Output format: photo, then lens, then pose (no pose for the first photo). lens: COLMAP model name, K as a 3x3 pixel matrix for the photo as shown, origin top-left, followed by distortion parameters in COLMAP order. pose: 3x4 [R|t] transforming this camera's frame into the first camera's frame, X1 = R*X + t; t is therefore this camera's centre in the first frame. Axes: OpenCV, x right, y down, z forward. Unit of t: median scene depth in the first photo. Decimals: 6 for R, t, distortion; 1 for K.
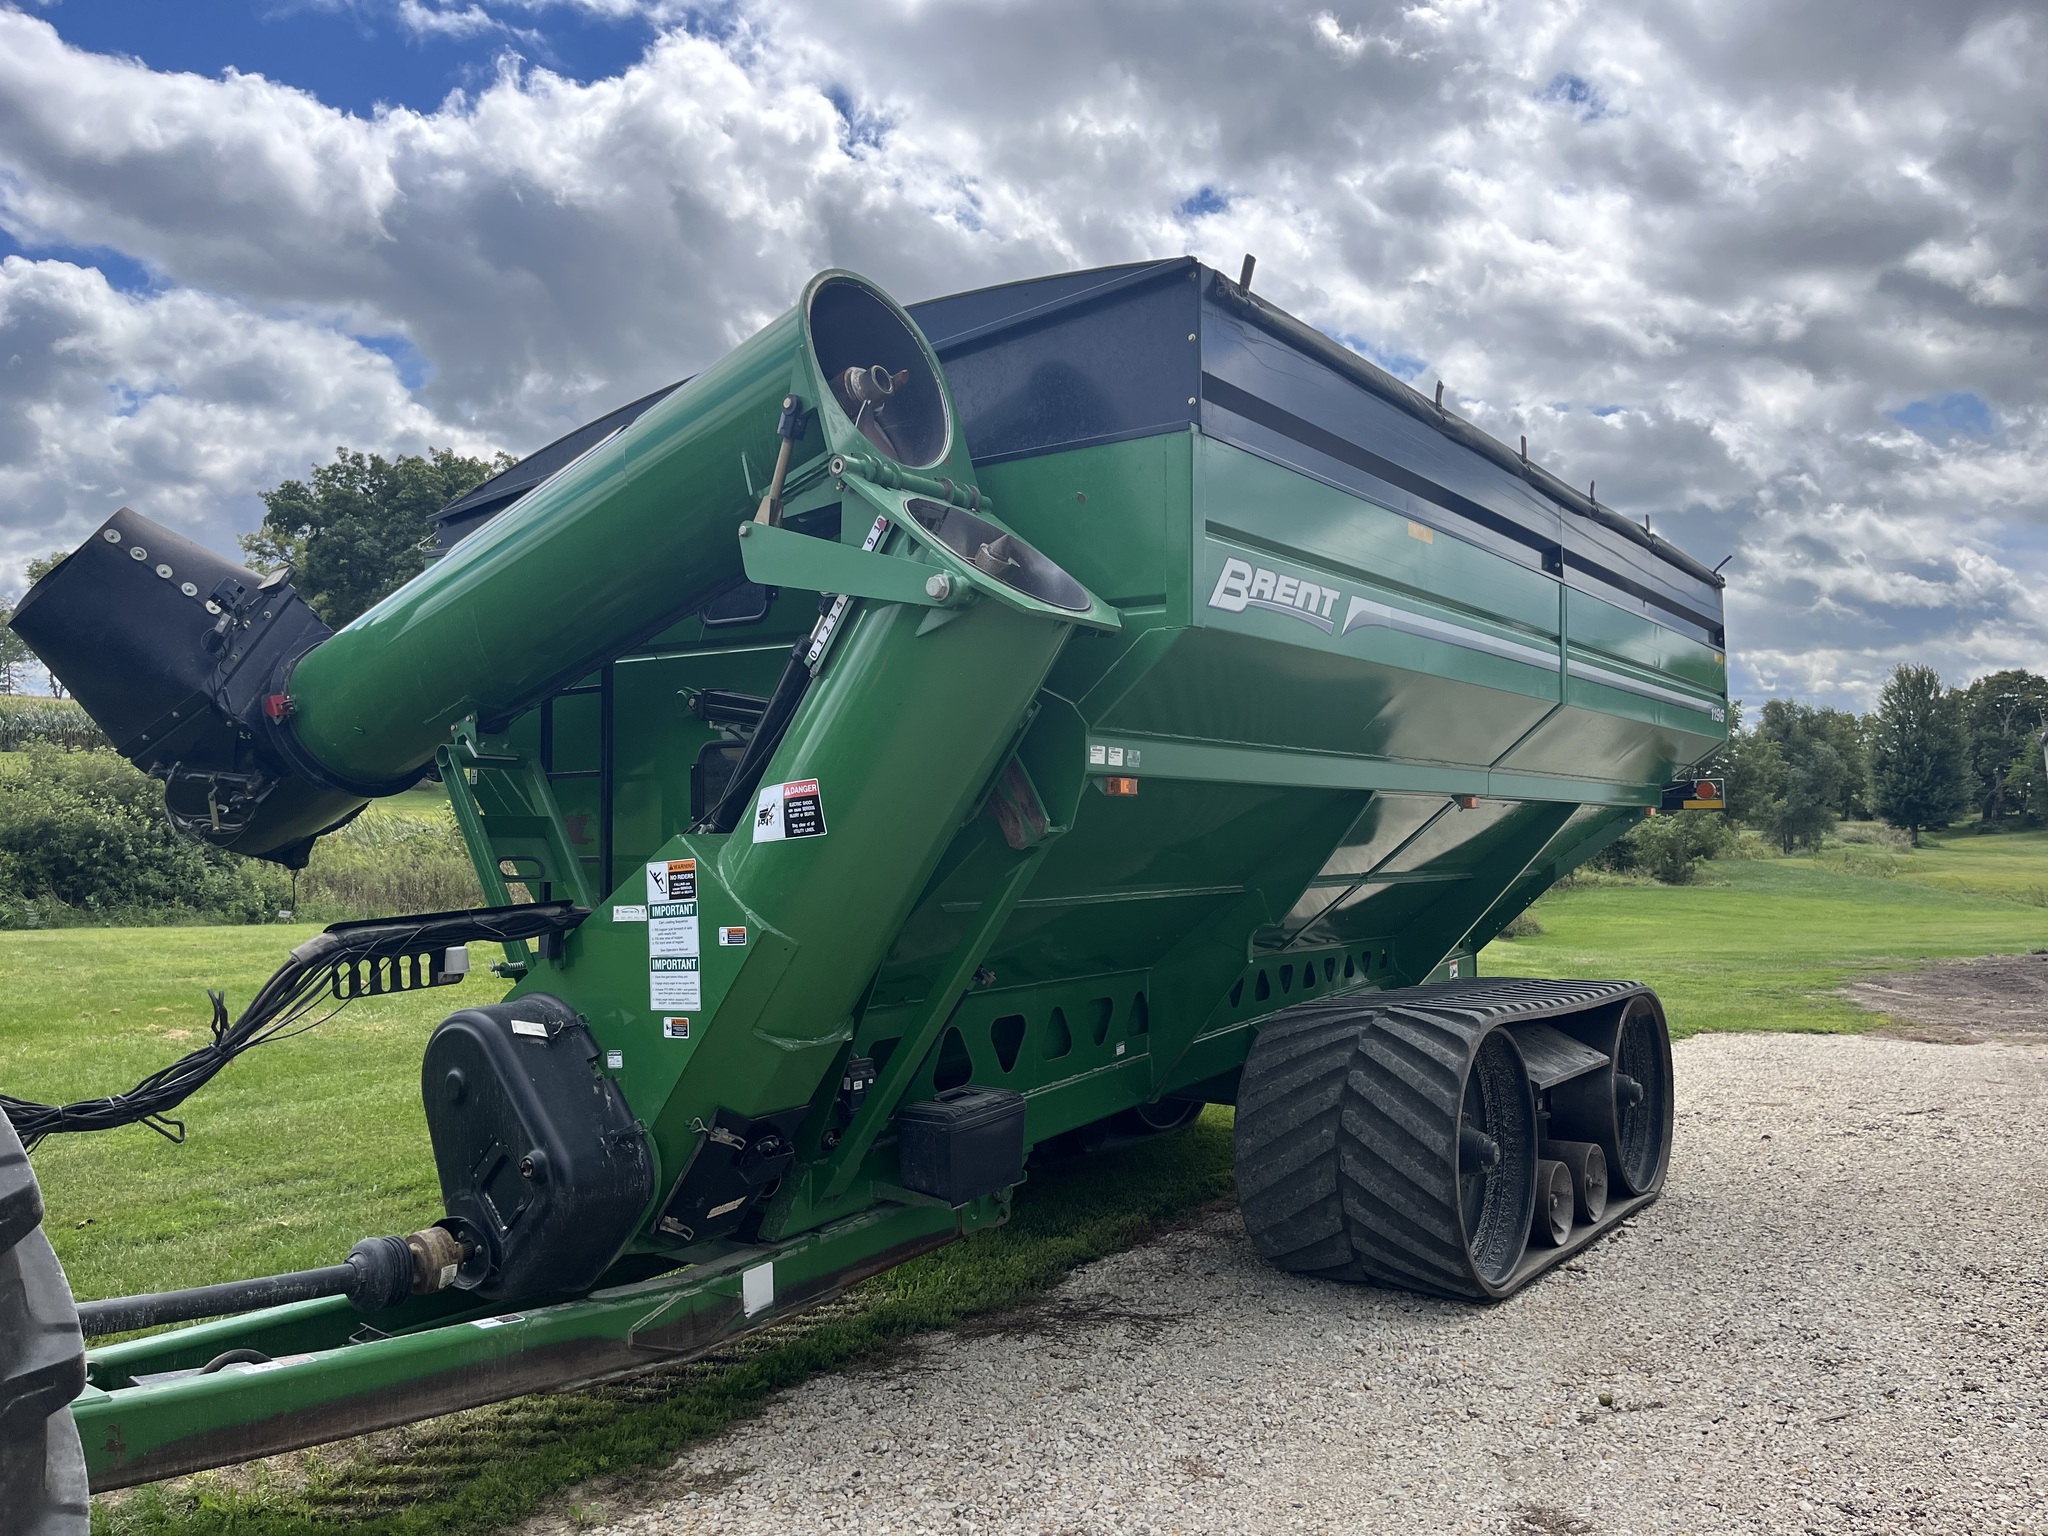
lens RADIAL K [[1574.3, 0, 1148.6], [0, 1574.3, 813.0], [0, 0, 1]] dist [0.064480, -0.094422]
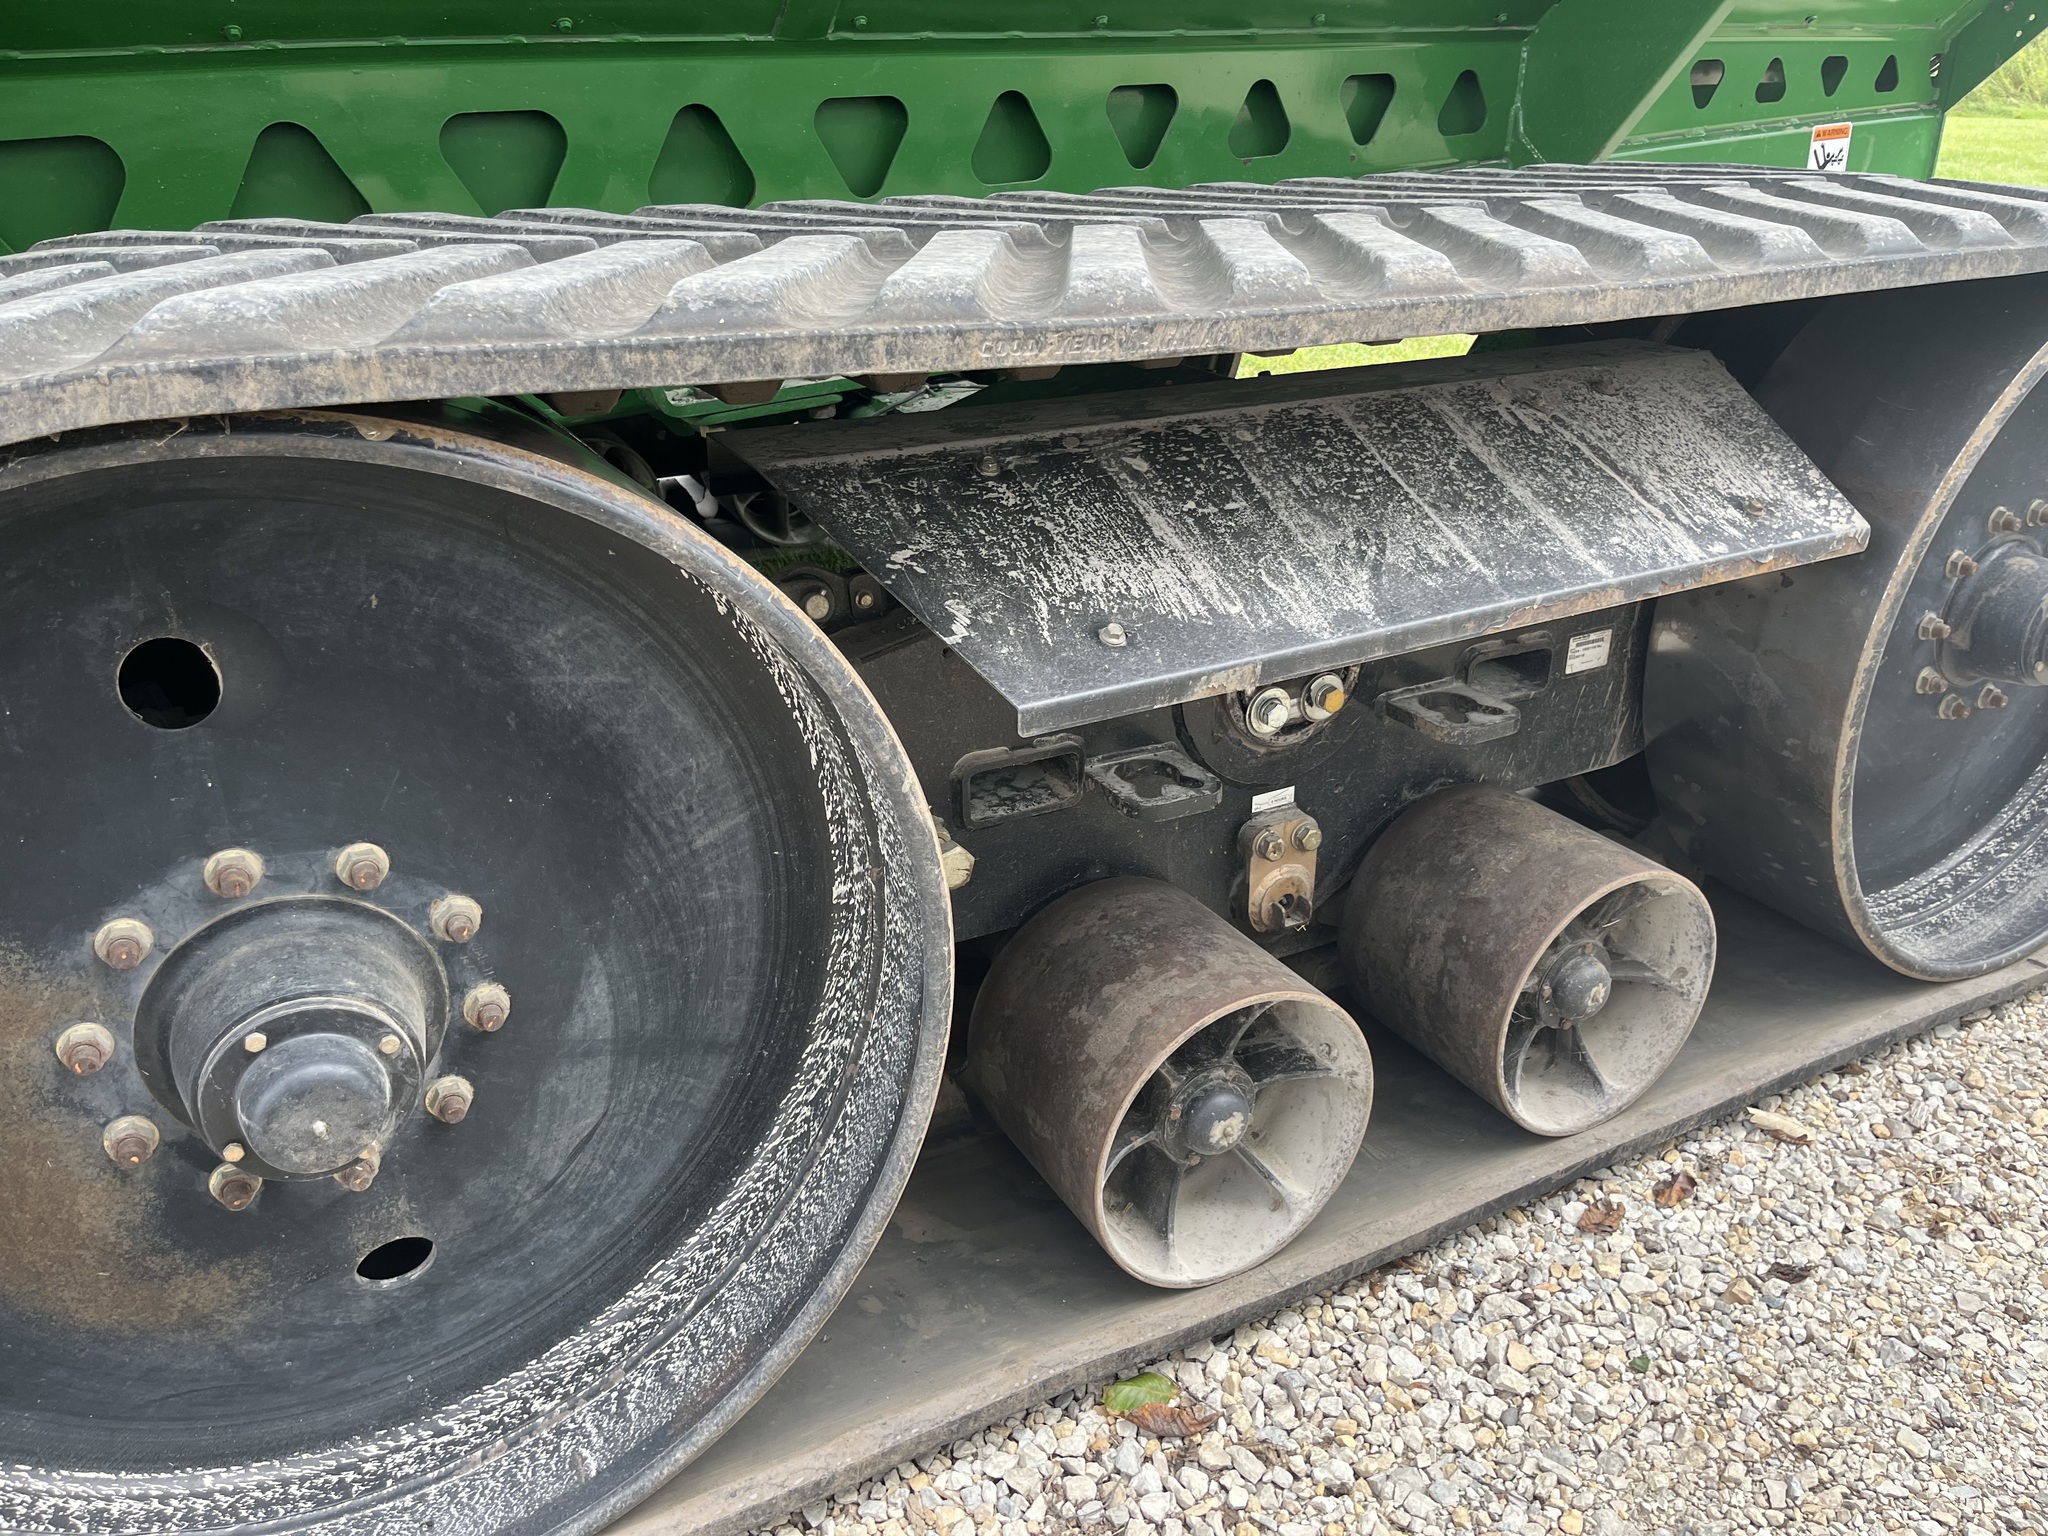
lens RADIAL K [[1568.5, 0, 1020.4], [0, 1568.5, 819.8], [0, 0, 1]] dist [0.081460, -0.093471]
pose [[0.869211, 0.214505, -0.445488, 0.512889], [0.019086, 0.885766, 0.463740, 0.139180], [0.494073, -0.411590, 0.765823, 1.276574]]
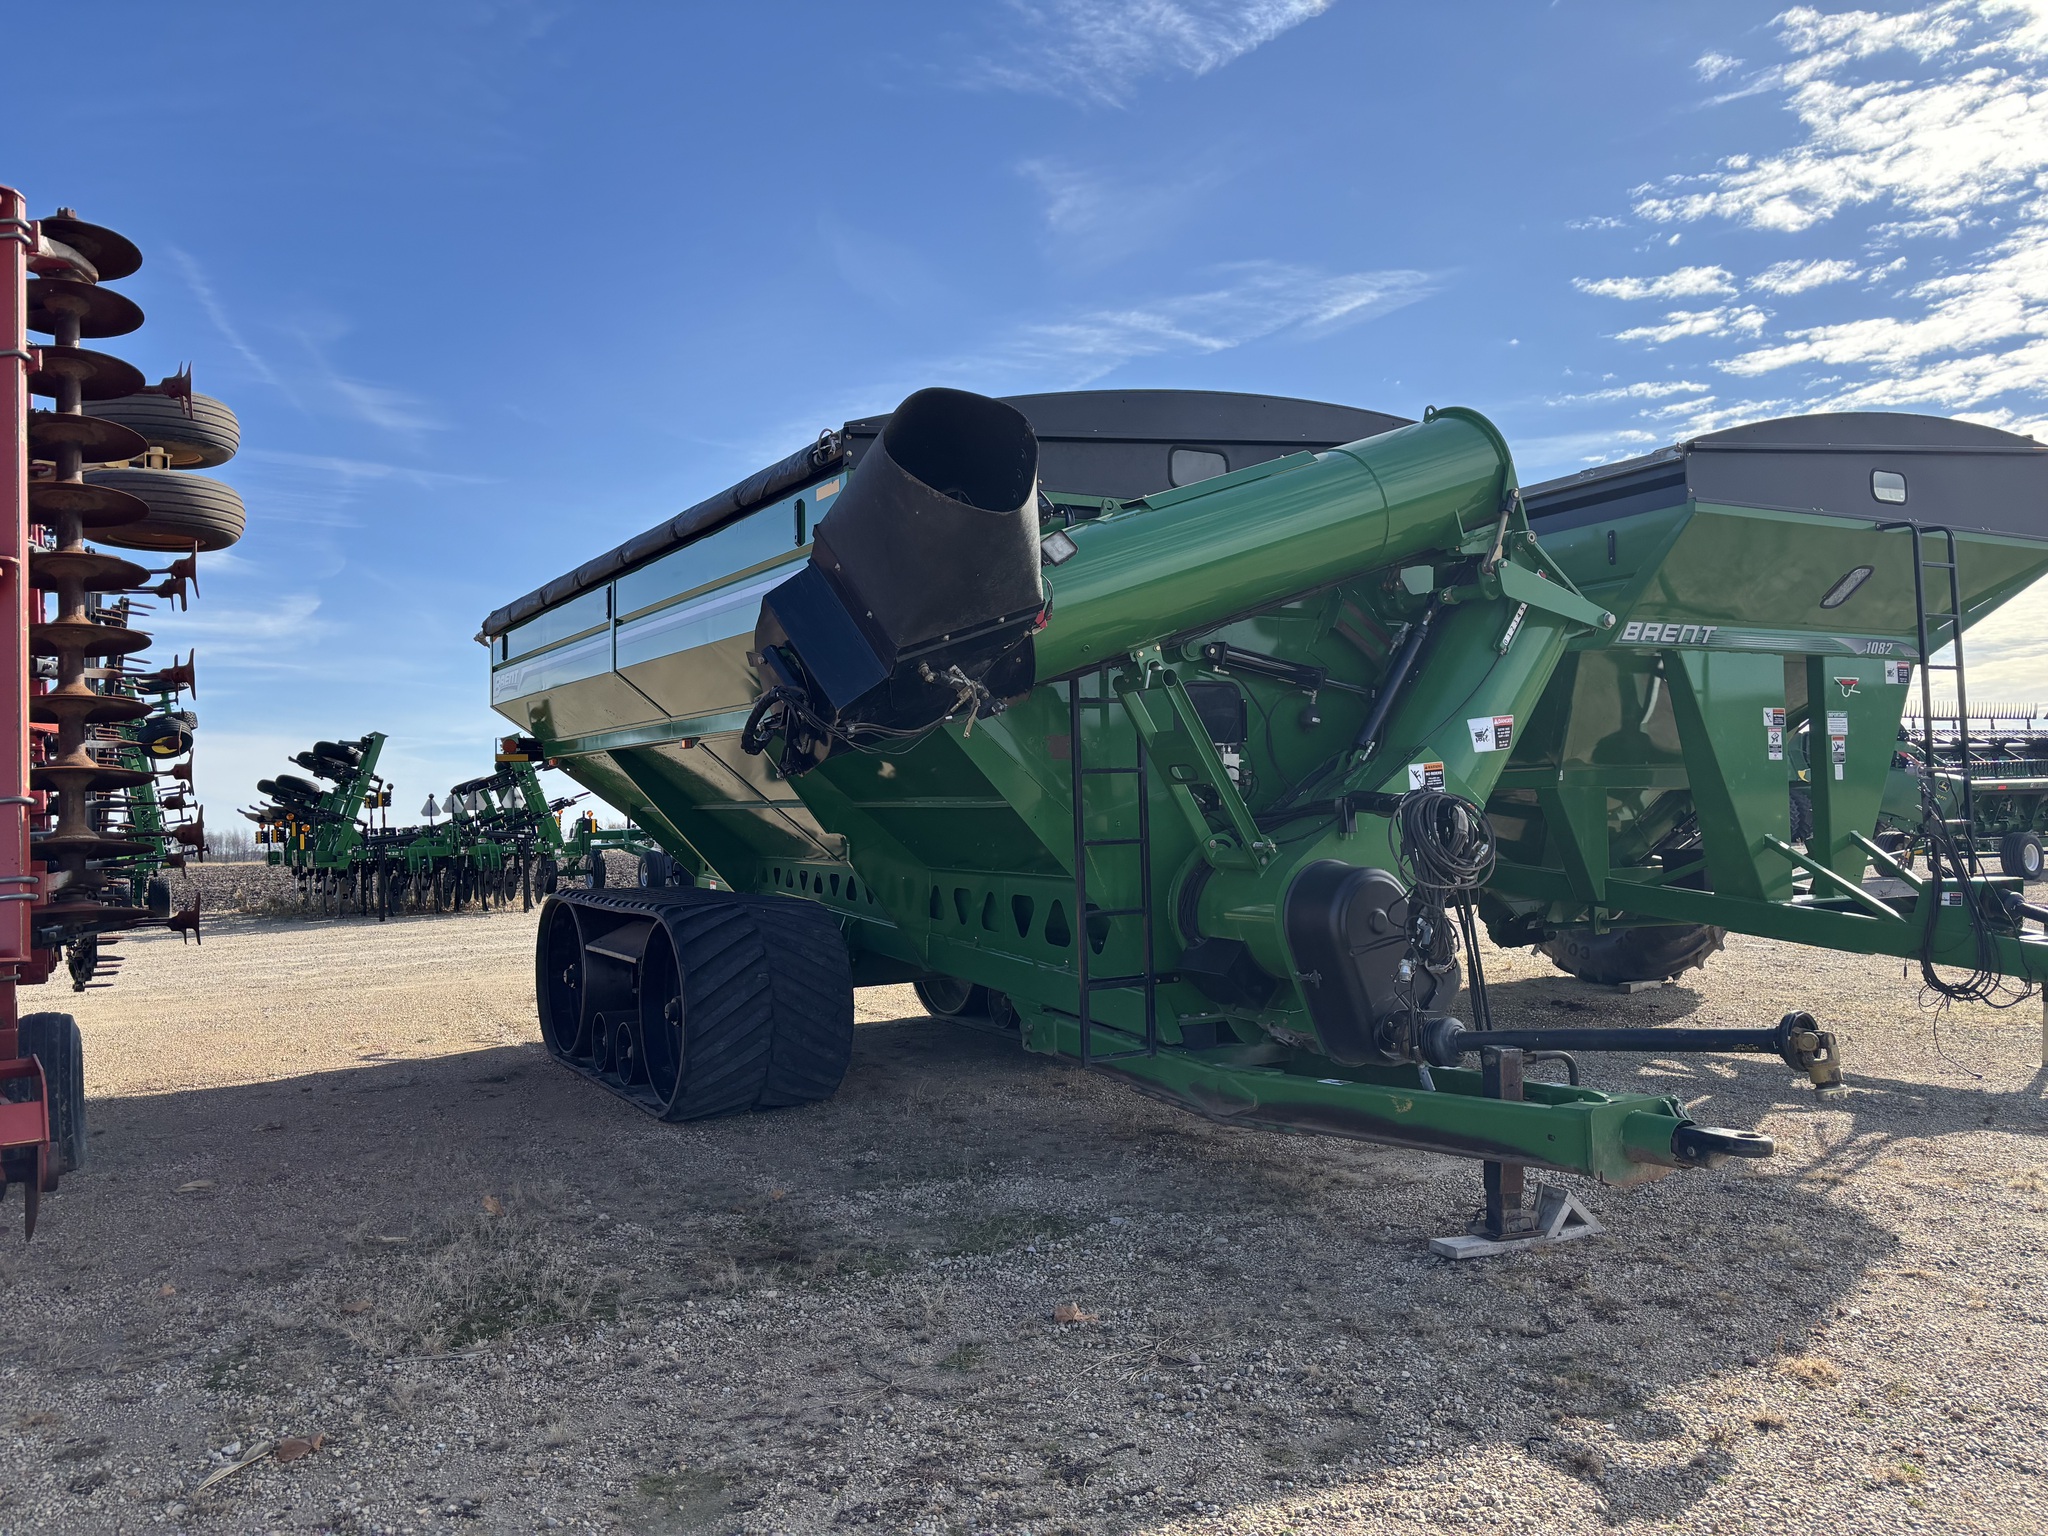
lens RADIAL K [[1570.9, 0, 1039.3], [0, 1570.9, 772.2], [0, 0, 1]] dist [0.070578, -0.086926]
pose [[0.442611, 0.013419, 0.896613, -1.762163], [-0.005462, 0.999910, -0.012268, 0.057063], [-0.896697, 0.000532, 0.442644, 0.624444]]
